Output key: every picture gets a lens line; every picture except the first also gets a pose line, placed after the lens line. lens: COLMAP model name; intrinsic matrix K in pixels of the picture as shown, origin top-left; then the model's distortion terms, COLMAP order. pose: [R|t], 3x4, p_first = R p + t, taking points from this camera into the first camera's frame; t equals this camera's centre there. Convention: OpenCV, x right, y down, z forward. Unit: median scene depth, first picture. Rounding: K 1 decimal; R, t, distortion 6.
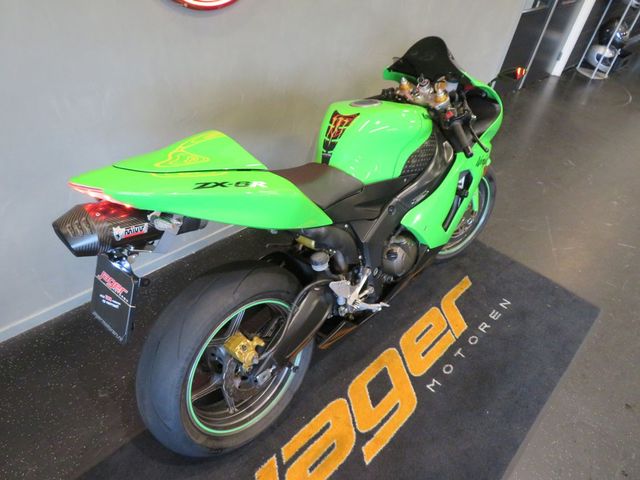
lens RADIAL K [[458.2, 0, 320.0], [0, 458.2, 240.0], [0, 0, 1]] dist [-0.004344, -0.002344]
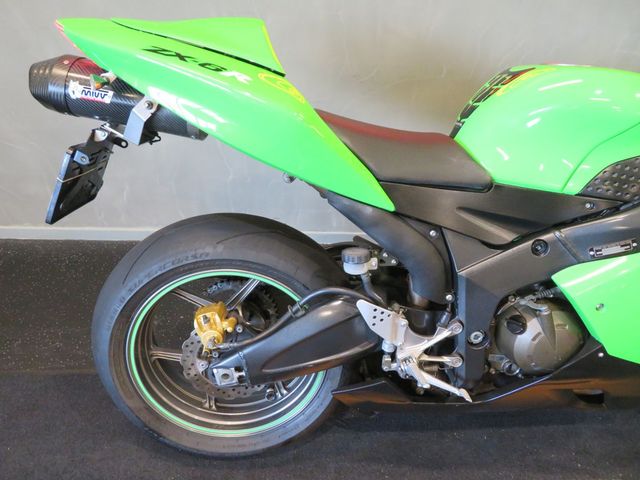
lens RADIAL K [[458.2, 0, 320.0], [0, 458.2, 240.0], [0, 0, 1]] dist [-0.004344, -0.002344]
pose [[0.725388, 0.338082, -0.599594, 0.288343], [-0.404223, 0.914277, 0.026488, 0.020232], [0.557150, 0.223156, 0.799866, 0.388733]]
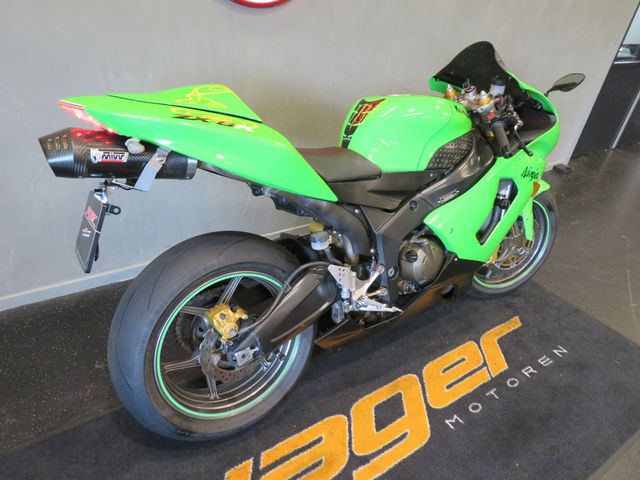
lens RADIAL K [[458.2, 0, 320.0], [0, 458.2, 240.0], [0, 0, 1]] dist [-0.004344, -0.002344]
pose [[0.977481, 0.095205, -0.188326, 0.149300], [-0.121897, 0.983231, -0.135636, 0.147287], [0.172255, 0.155538, 0.972695, 0.082693]]
